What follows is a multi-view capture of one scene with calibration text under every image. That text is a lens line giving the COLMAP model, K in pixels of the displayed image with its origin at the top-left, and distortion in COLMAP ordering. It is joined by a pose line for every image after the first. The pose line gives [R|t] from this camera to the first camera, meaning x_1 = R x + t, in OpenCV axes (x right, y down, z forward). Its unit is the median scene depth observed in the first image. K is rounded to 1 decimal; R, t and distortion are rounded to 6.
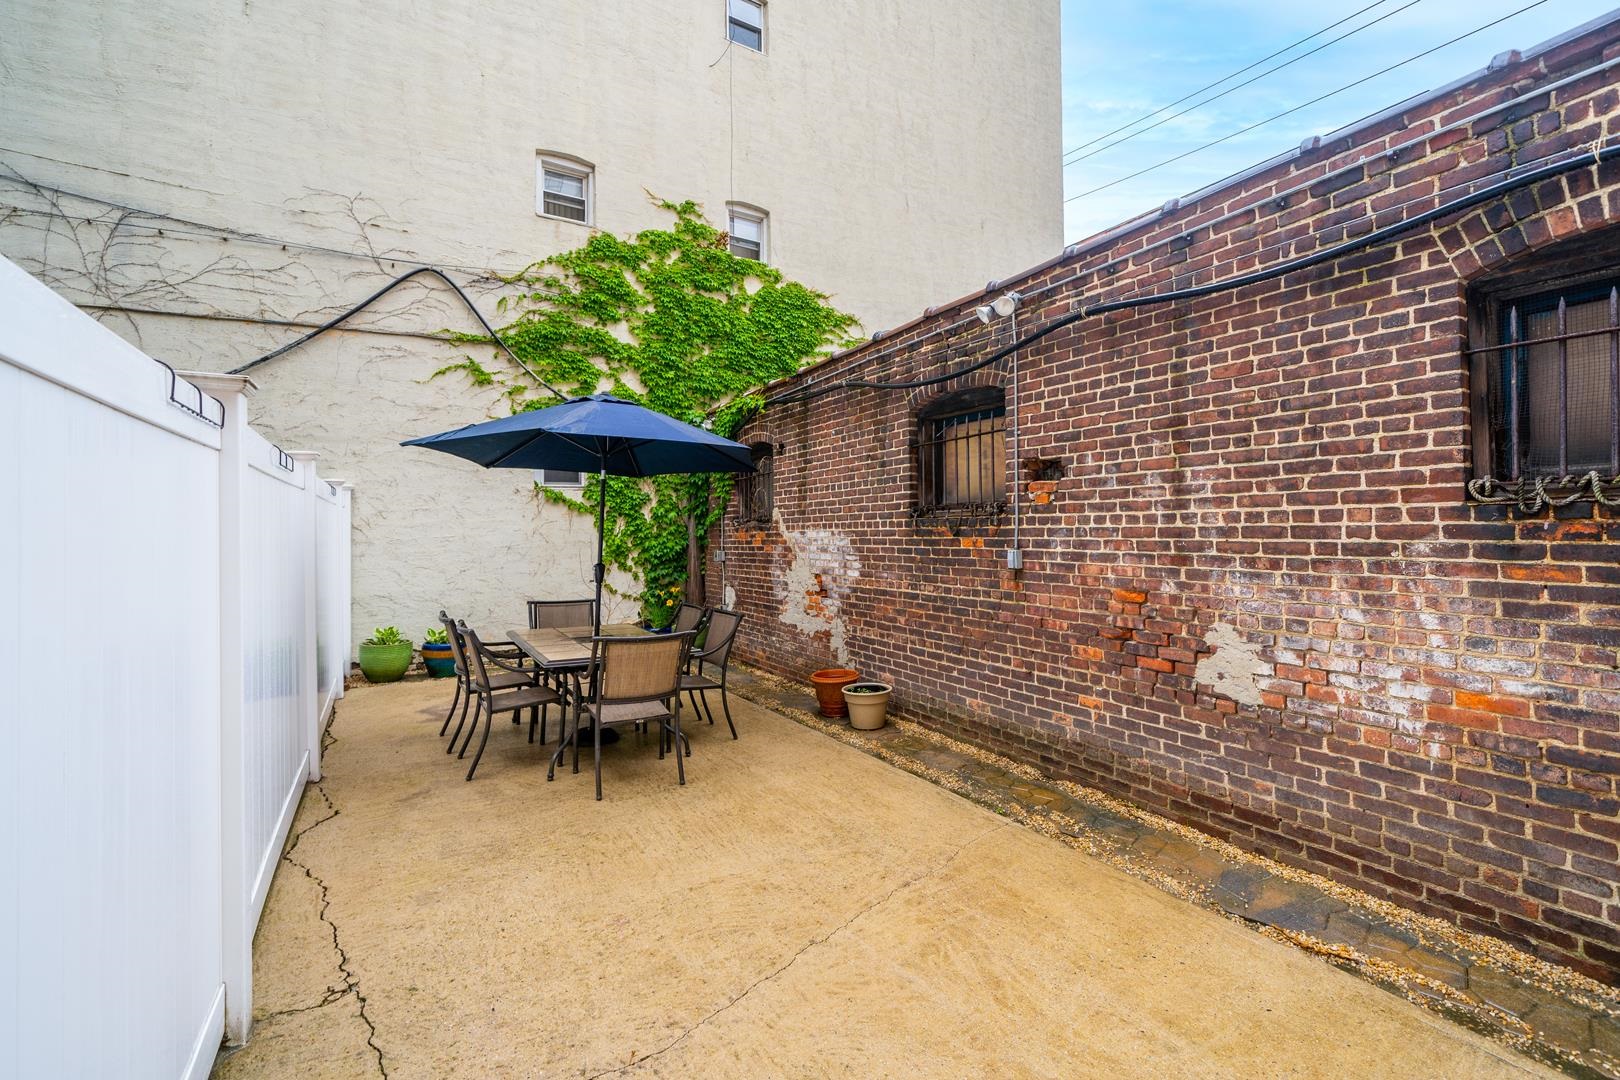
lens RADIAL K [[690.4, 0, 810.0], [0, 690.4, 540.0], [0, 0, 1]] dist [-0.012300, -0.000187]
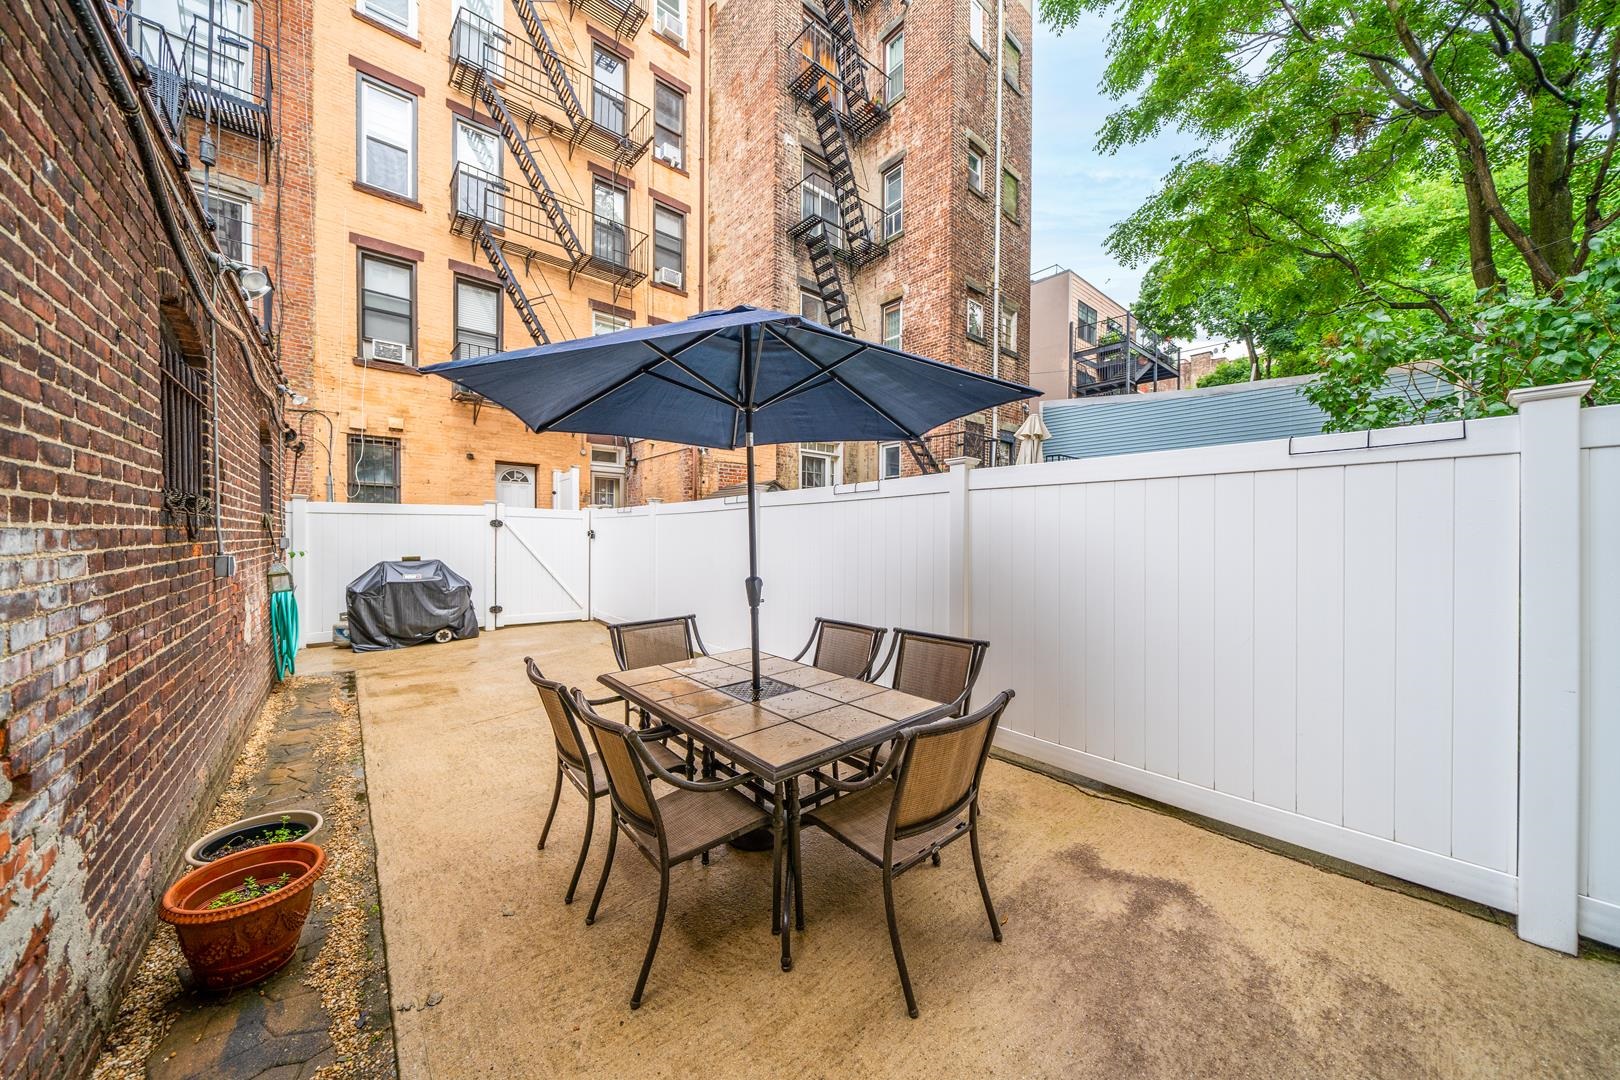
lens RADIAL K [[560.9, 0, 813.6], [0, 560.9, 538.1], [0, 0, 1]] dist [-0.006227, 0.000522]
pose [[-0.985733, 0.000562, -0.168316, -0.165062], [-0.002367, 0.999849, 0.017205, -0.010600], [0.168300, 0.017358, -0.985583, 0.939652]]
